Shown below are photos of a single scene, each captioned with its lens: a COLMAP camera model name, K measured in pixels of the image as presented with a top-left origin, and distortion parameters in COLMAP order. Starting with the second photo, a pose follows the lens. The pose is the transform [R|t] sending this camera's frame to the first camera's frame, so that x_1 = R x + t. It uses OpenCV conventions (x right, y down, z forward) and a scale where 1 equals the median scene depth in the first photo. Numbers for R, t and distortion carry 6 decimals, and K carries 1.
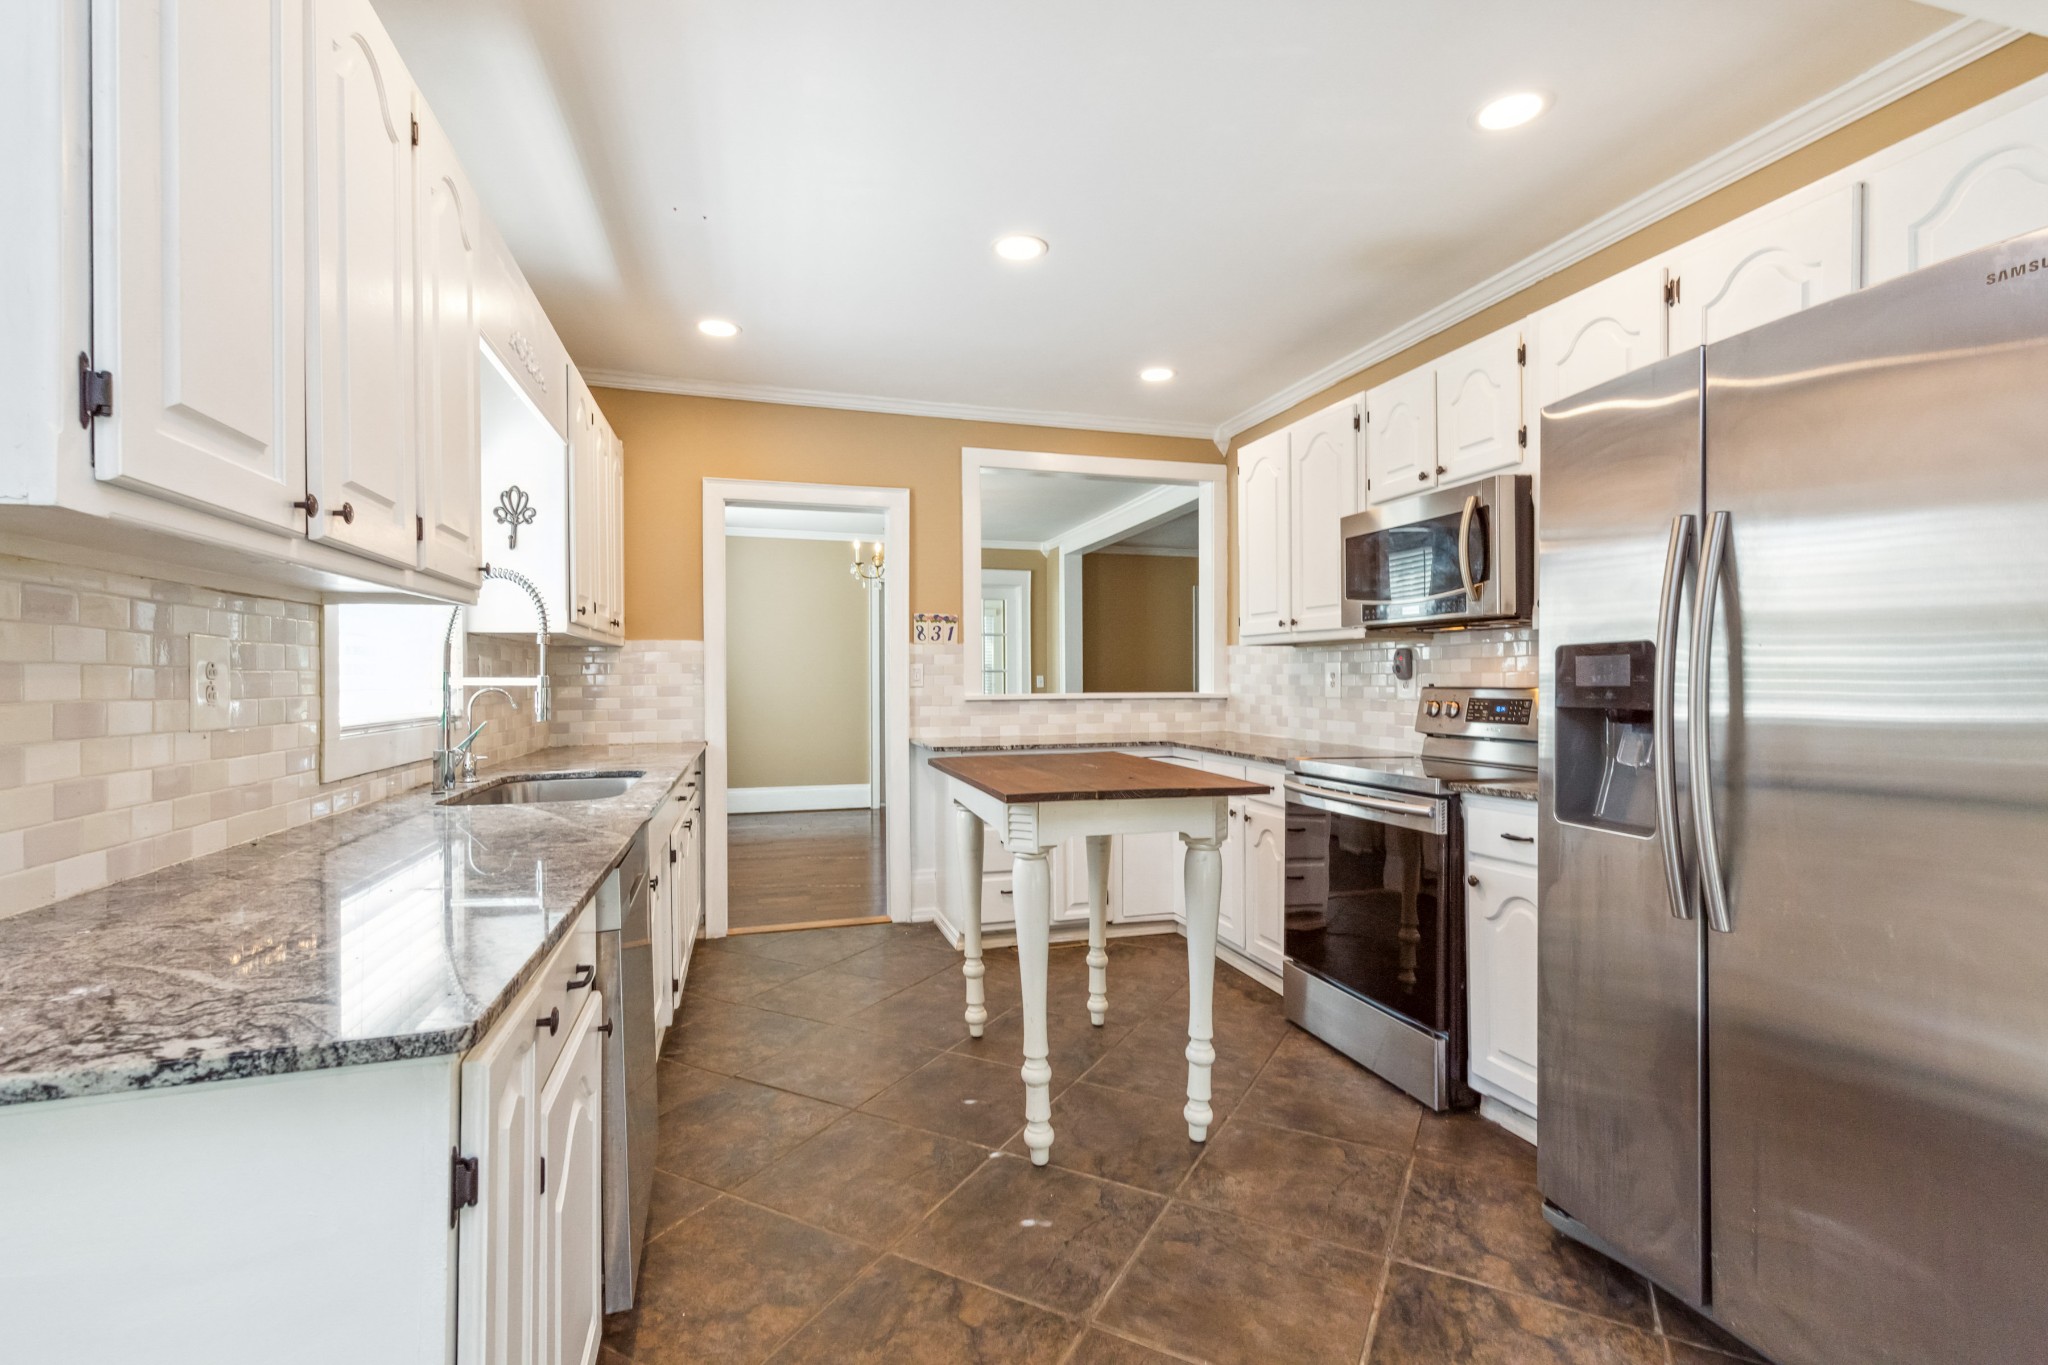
lens RADIAL K [[927.9, 0, 1031.5], [0, 927.9, 676.5], [0, 0, 1]] dist [0.007294, -0.001311]
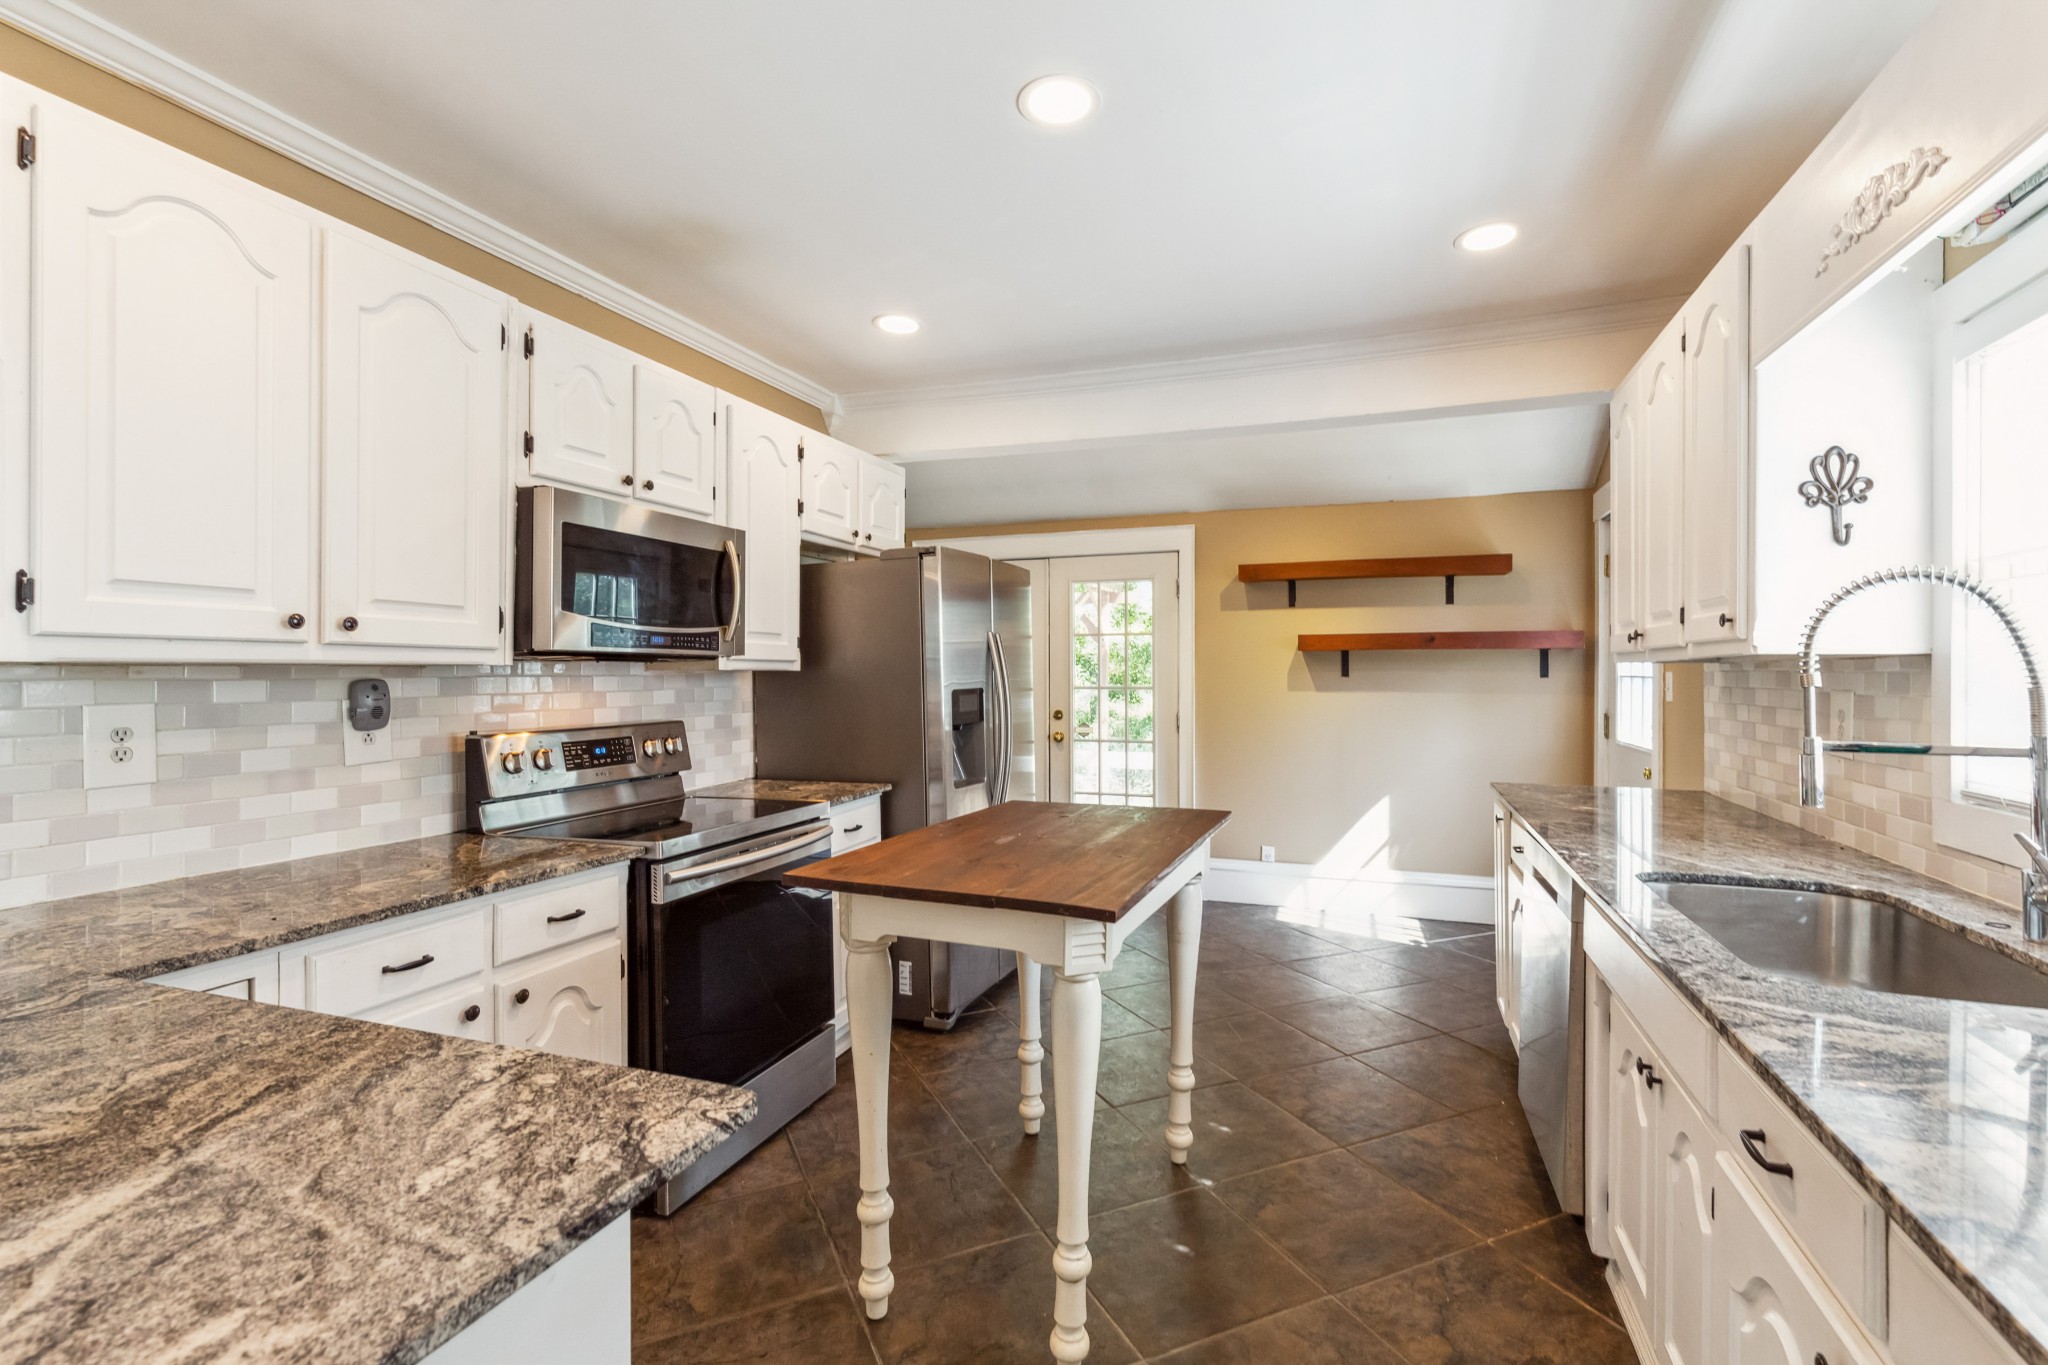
lens RADIAL K [[927.9, 0, 1025.4], [0, 927.9, 671.1], [0, 0, 1]] dist [0.007294, -0.001311]
pose [[-0.796057, 0.006592, 0.605185, -0.282974], [0.004592, 0.999978, -0.004852, -0.027307], [-0.605204, -0.001083, -0.796070, 1.091252]]
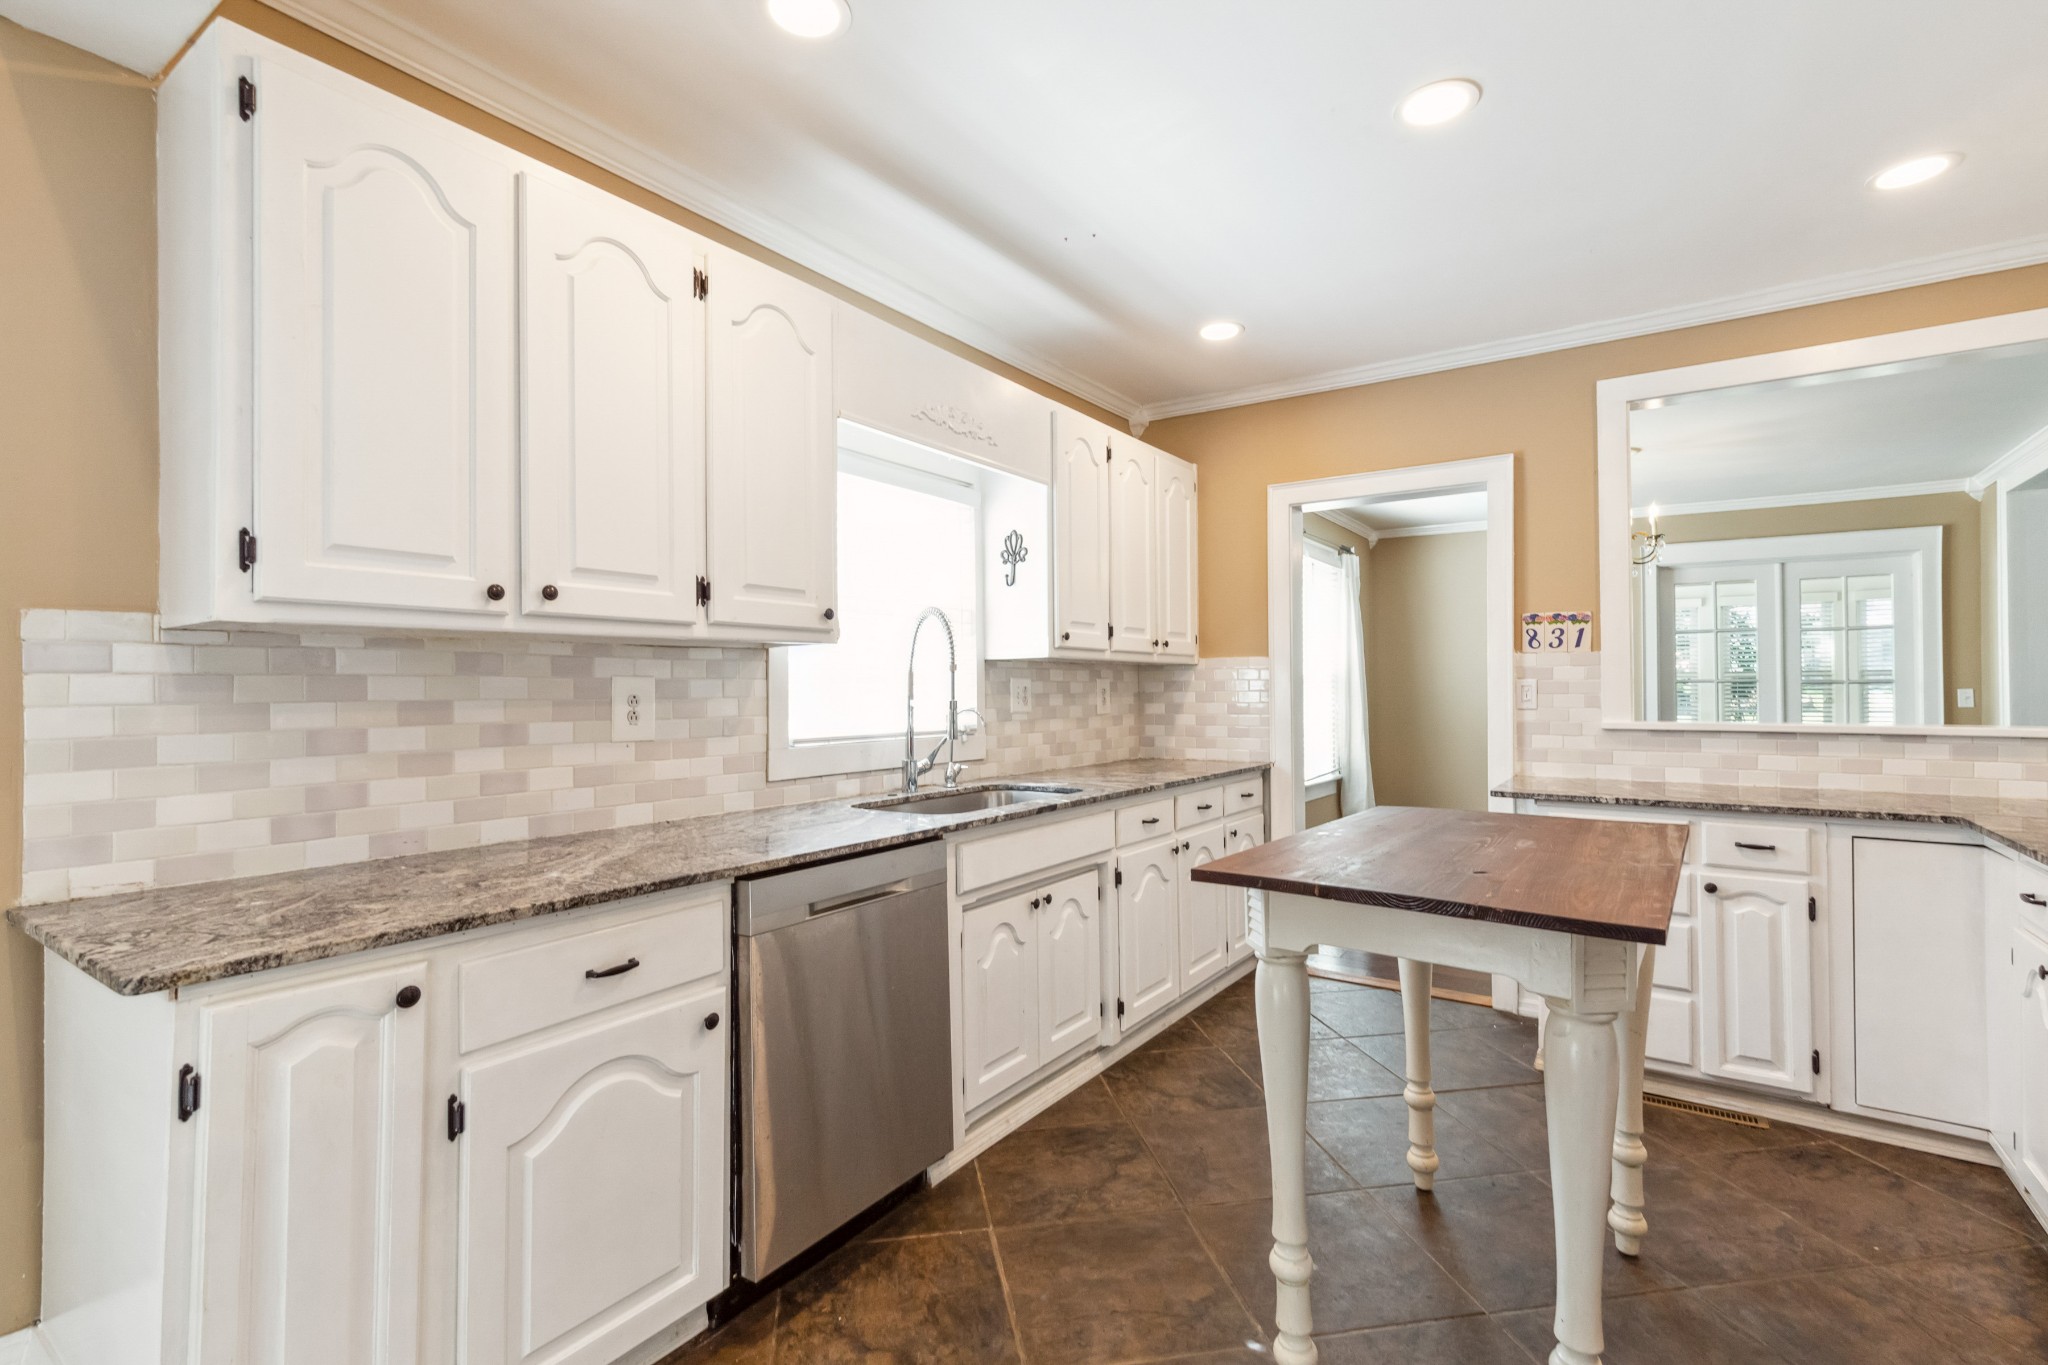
lens RADIAL K [[927.9, 0, 1017.9], [0, 927.9, 678.7], [0, 0, 1]] dist [0.007294, -0.001311]
pose [[0.620790, -0.005115, -0.783960, 0.242114], [0.001970, 0.999986, -0.004964, -0.012227], [0.783974, 0.001537, 0.620791, 0.213038]]
